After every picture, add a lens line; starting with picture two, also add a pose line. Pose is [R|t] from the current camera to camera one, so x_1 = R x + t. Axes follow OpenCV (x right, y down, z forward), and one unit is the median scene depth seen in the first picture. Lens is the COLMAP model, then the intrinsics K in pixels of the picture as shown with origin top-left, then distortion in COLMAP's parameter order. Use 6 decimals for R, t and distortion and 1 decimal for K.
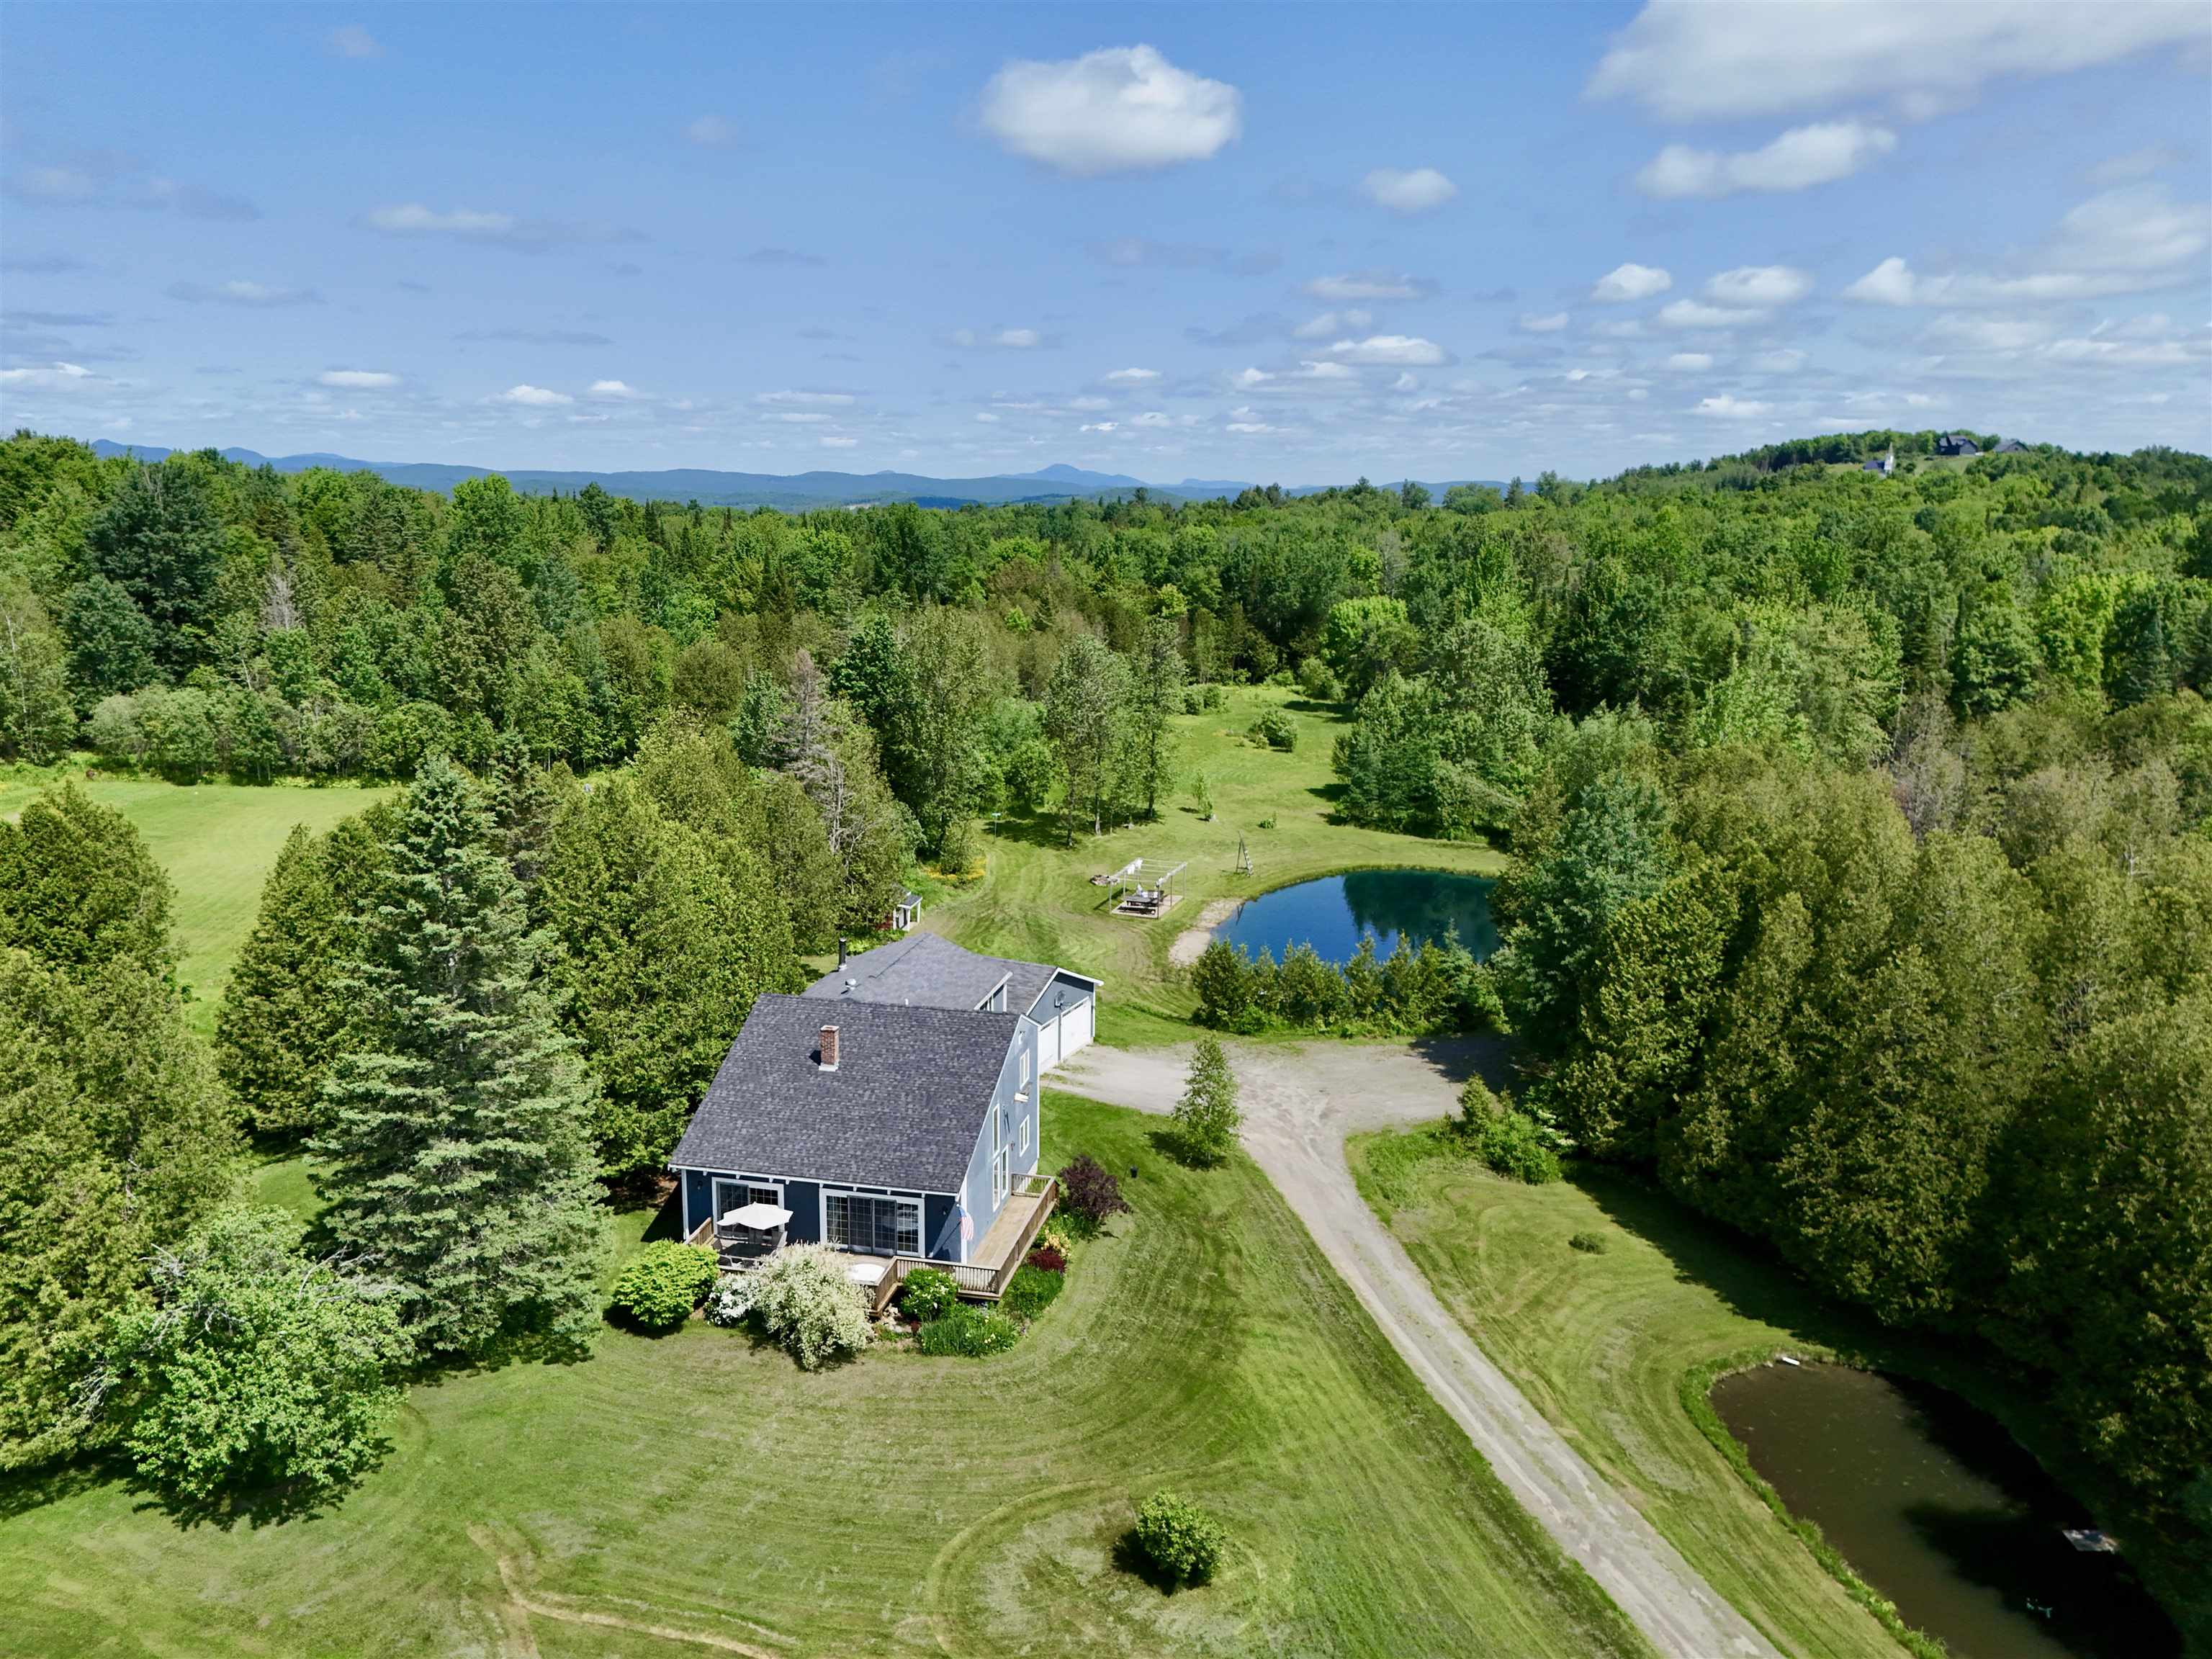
lens RADIAL K [[1631.3, 0, 1104.9], [0, 1631.3, 839.2], [0, 0, 1]] dist [0.082643, -0.084642]
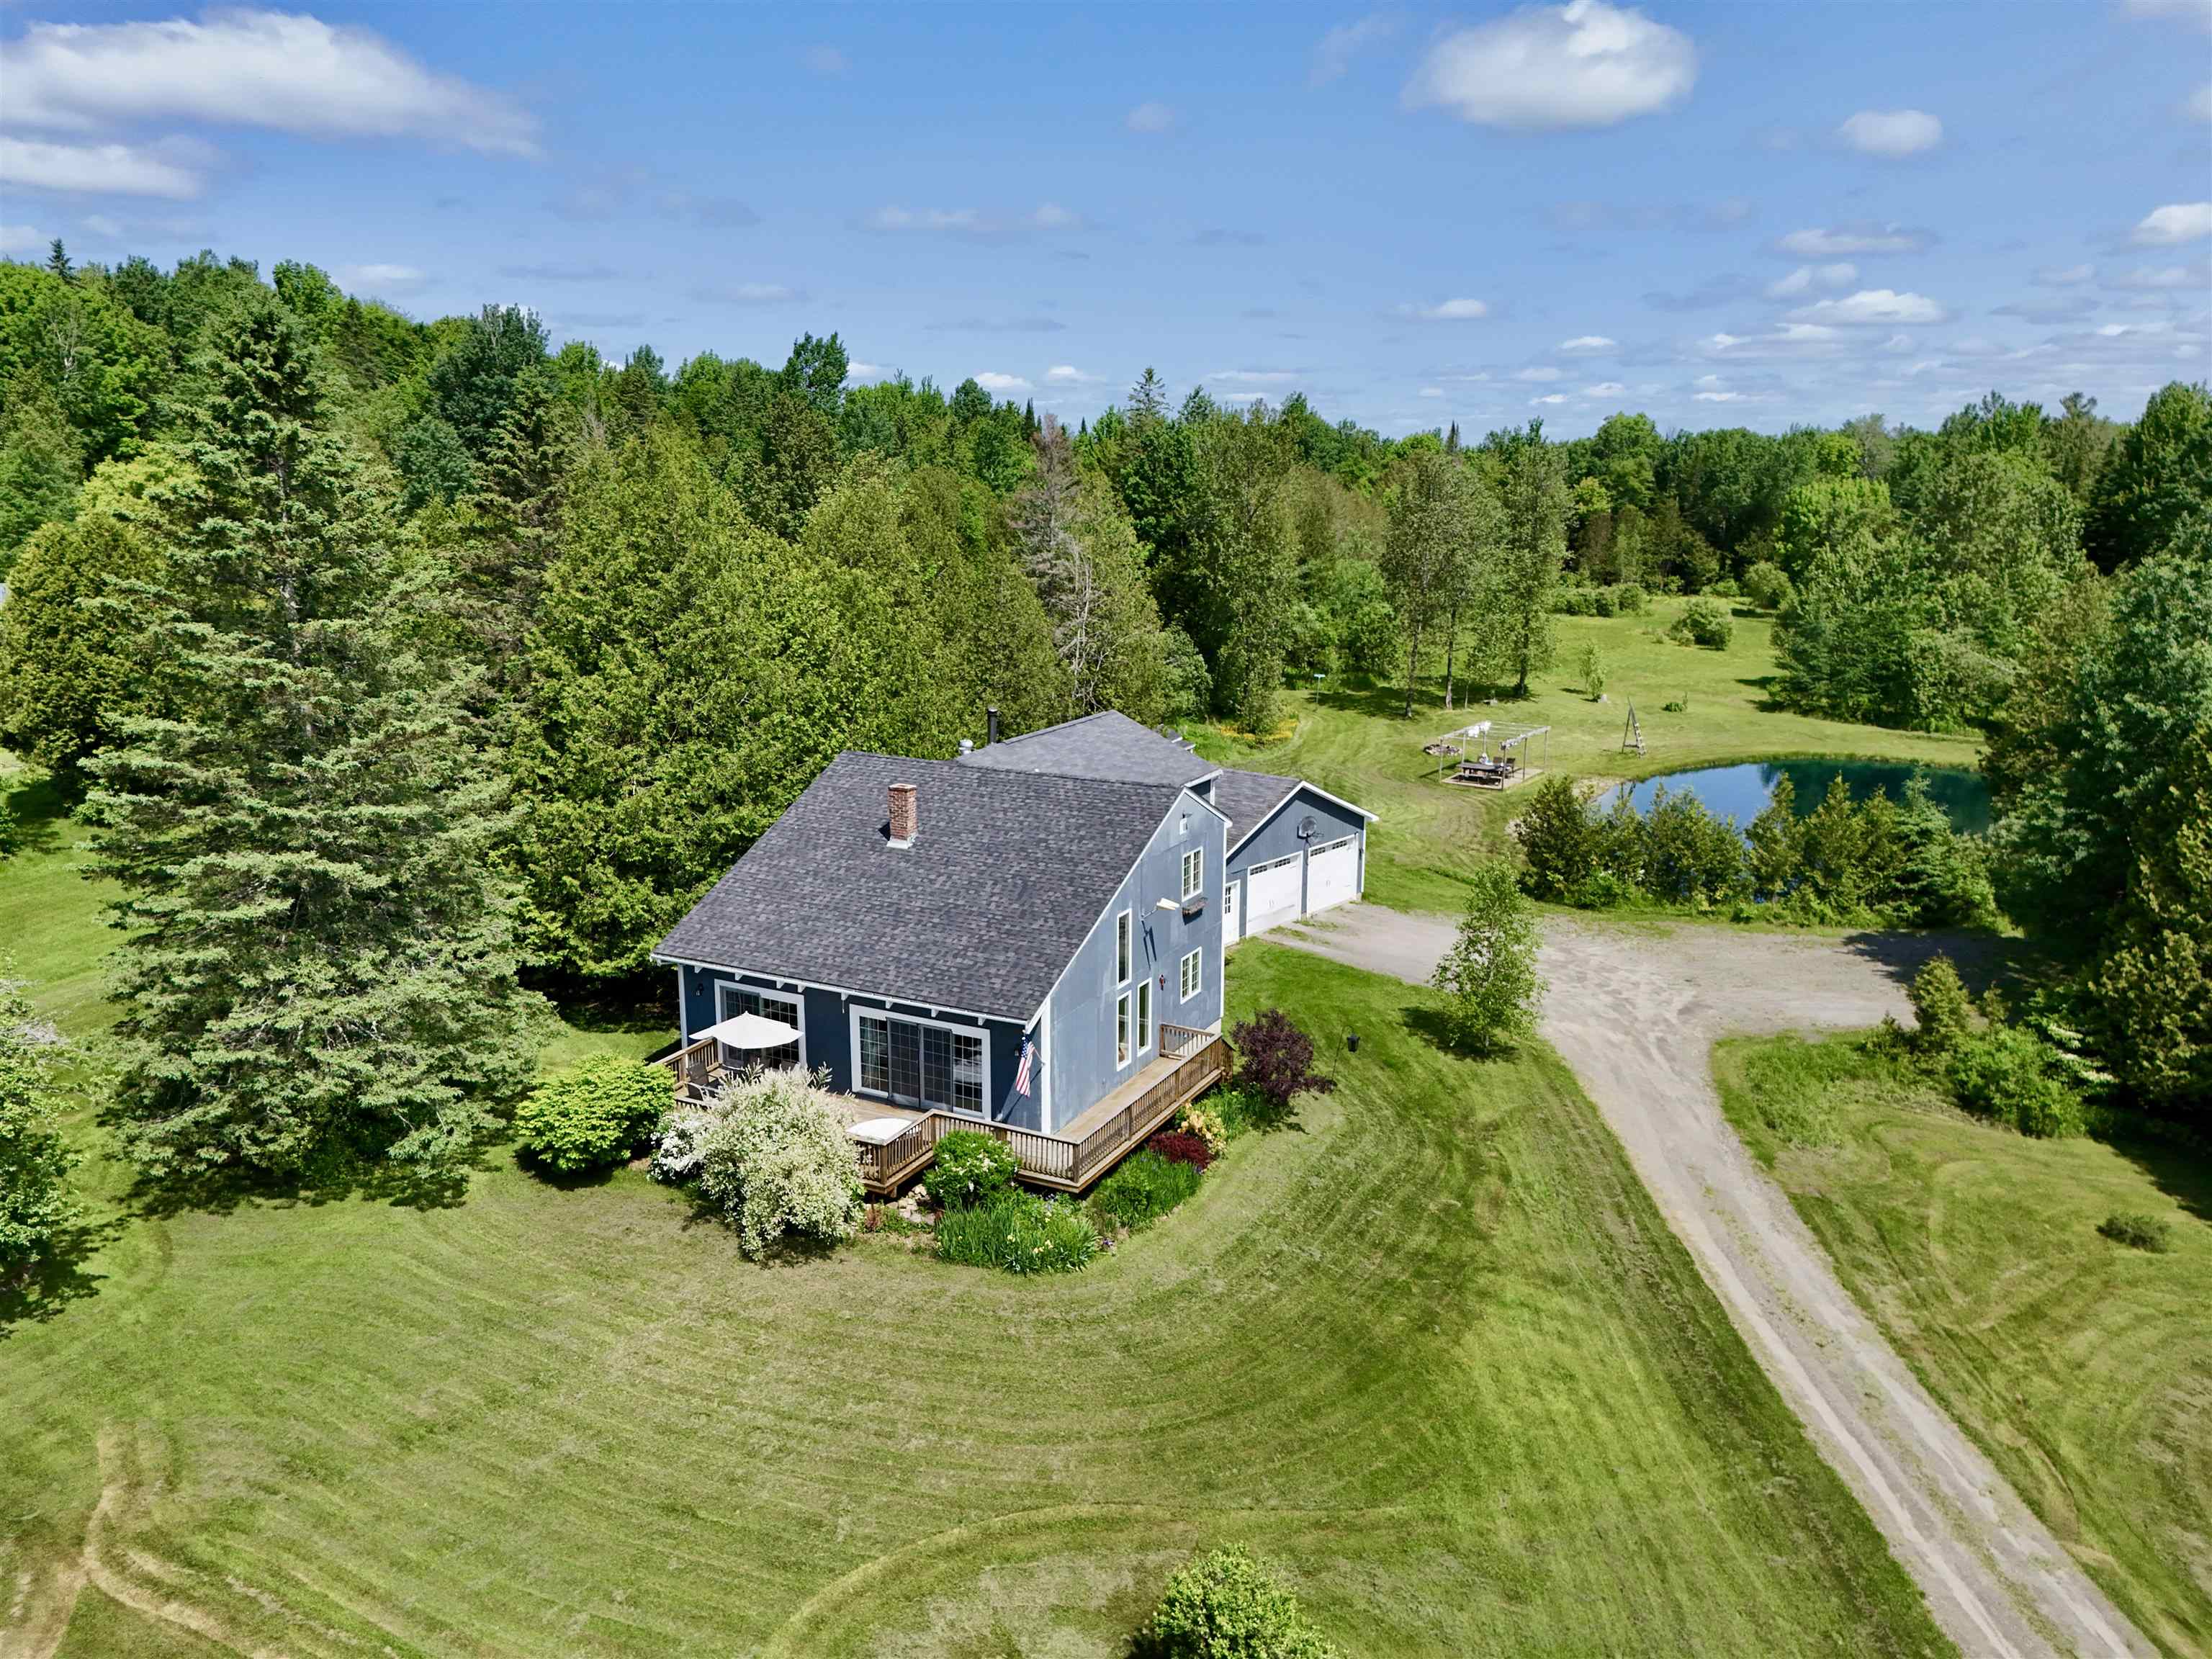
lens RADIAL K [[1631.3, 0, 1104.9], [0, 1631.3, 839.2], [0, 0, 1]] dist [0.082643, -0.084642]
pose [[0.965924, 0.052291, -0.253490, 0.073961], [-0.049066, 0.998614, 0.019031, 0.101207], [0.254134, -0.005944, 0.967151, 0.301950]]
